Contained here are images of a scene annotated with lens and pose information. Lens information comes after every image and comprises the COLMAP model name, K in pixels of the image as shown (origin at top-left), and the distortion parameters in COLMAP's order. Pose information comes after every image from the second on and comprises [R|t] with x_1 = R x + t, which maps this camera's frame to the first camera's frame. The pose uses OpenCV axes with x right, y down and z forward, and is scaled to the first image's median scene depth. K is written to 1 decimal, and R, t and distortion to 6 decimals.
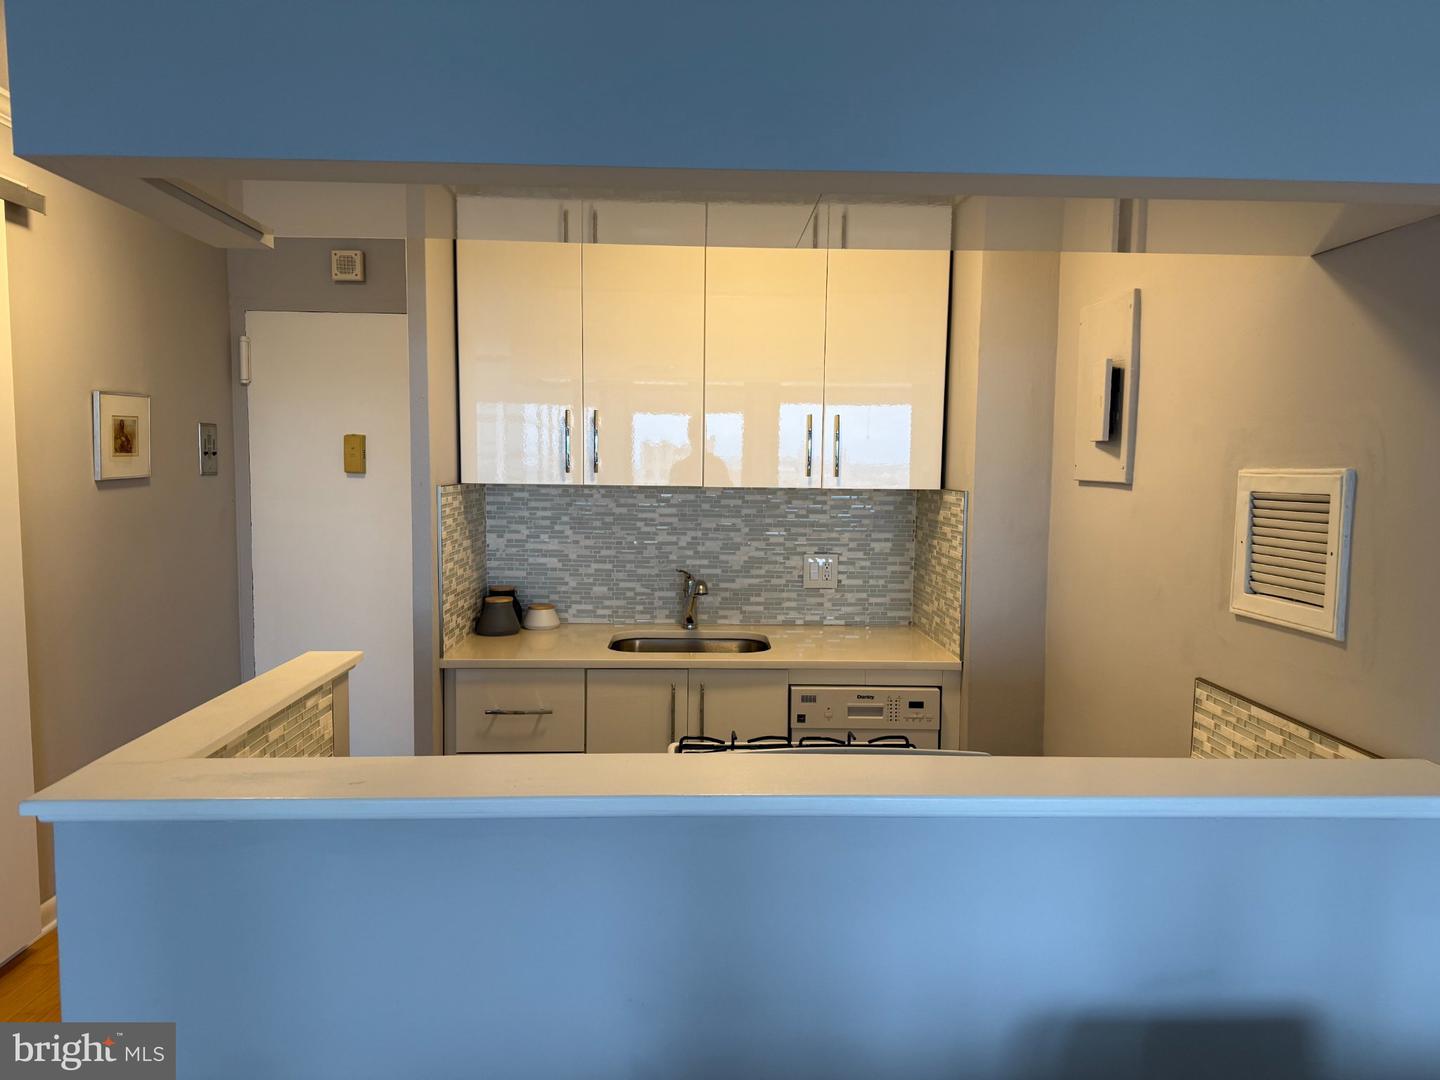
lens RADIAL K [[1013.3, 0, 716.9], [0, 1013.3, 543.9], [0, 0, 1]] dist [0.080174, -0.015251]
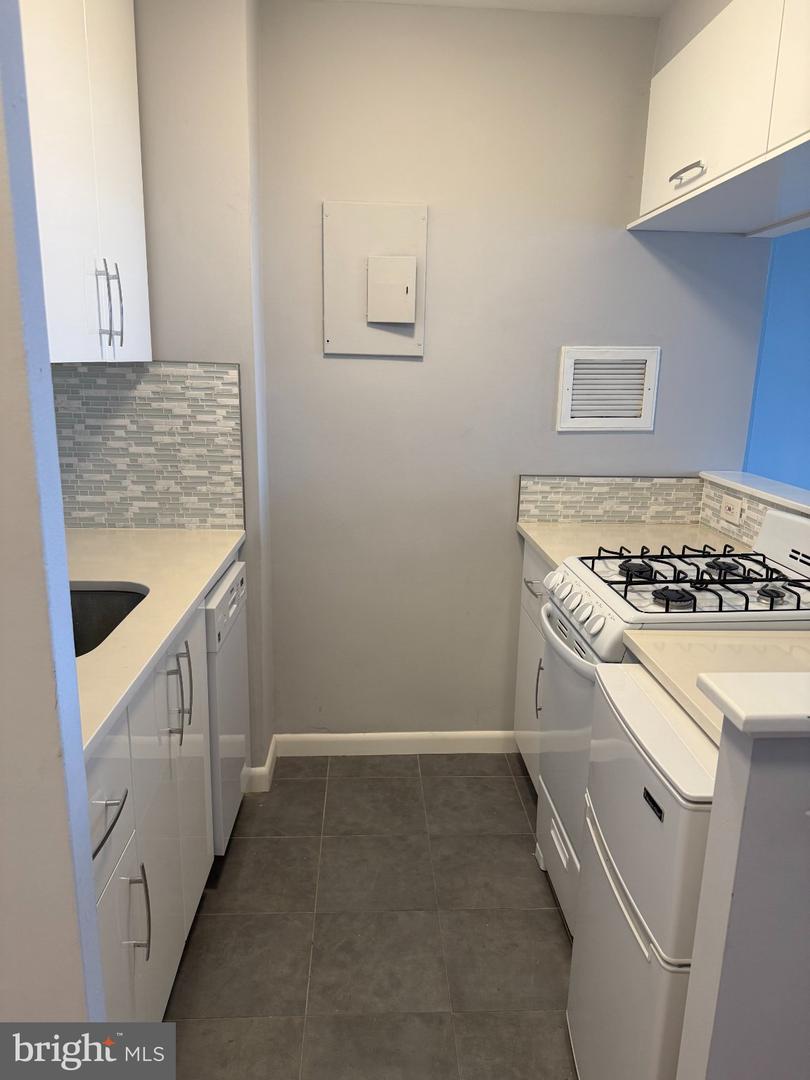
lens RADIAL K [[760.0, 0, 402.3], [0, 760.0, 542.3], [0, 0, 1]] dist [0.080174, -0.015251]
pose [[-0.028896, -0.242324, 0.969765, -0.443859], [0.059474, 0.968035, 0.243663, -0.045618], [-0.997812, 0.064717, -0.013561, 0.711578]]
